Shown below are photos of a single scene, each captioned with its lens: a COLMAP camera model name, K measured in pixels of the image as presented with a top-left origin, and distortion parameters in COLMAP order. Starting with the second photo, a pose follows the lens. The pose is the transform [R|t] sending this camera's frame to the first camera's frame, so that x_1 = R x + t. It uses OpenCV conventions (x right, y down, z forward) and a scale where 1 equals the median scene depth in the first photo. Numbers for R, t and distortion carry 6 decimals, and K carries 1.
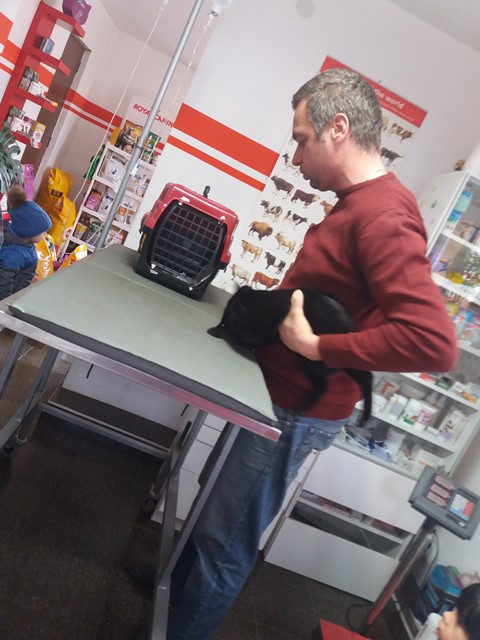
lens RADIAL K [[526.7, 0, 223.5], [0, 526.7, 335.1], [0, 0, 1]] dist [-0.005533, -0.026493]
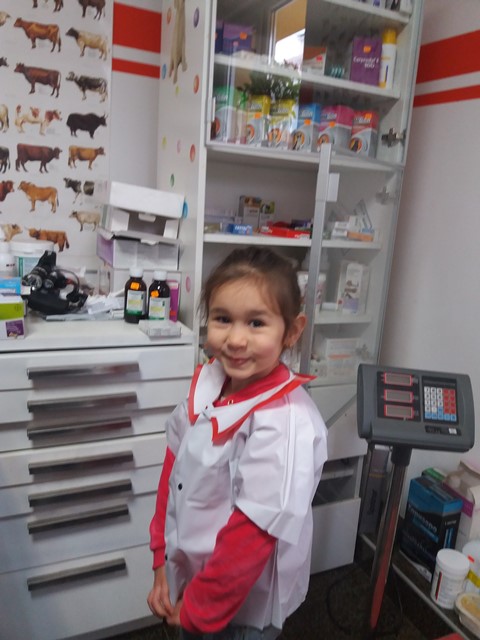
lens RADIAL K [[526.7, 0, 237.4], [0, 526.7, 321.5], [0, 0, 1]] dist [-0.005533, -0.026493]
pose [[0.862537, -0.427678, 0.270412, 0.110379], [0.398267, 0.903464, 0.158542, 0.047702], [-0.312112, -0.029053, 0.949601, 0.411581]]
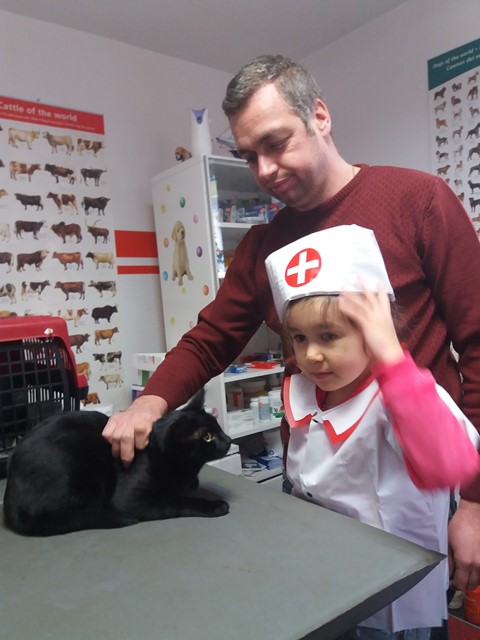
lens RADIAL K [[526.7, 0, 240.6], [0, 526.7, 321.9], [0, 0, 1]] dist [-0.005533, -0.026493]
pose [[0.676707, -0.500019, 0.540416, -0.112455], [0.530682, 0.840041, 0.112729, -0.112310], [-0.510338, 0.210504, 0.833812, 0.219208]]
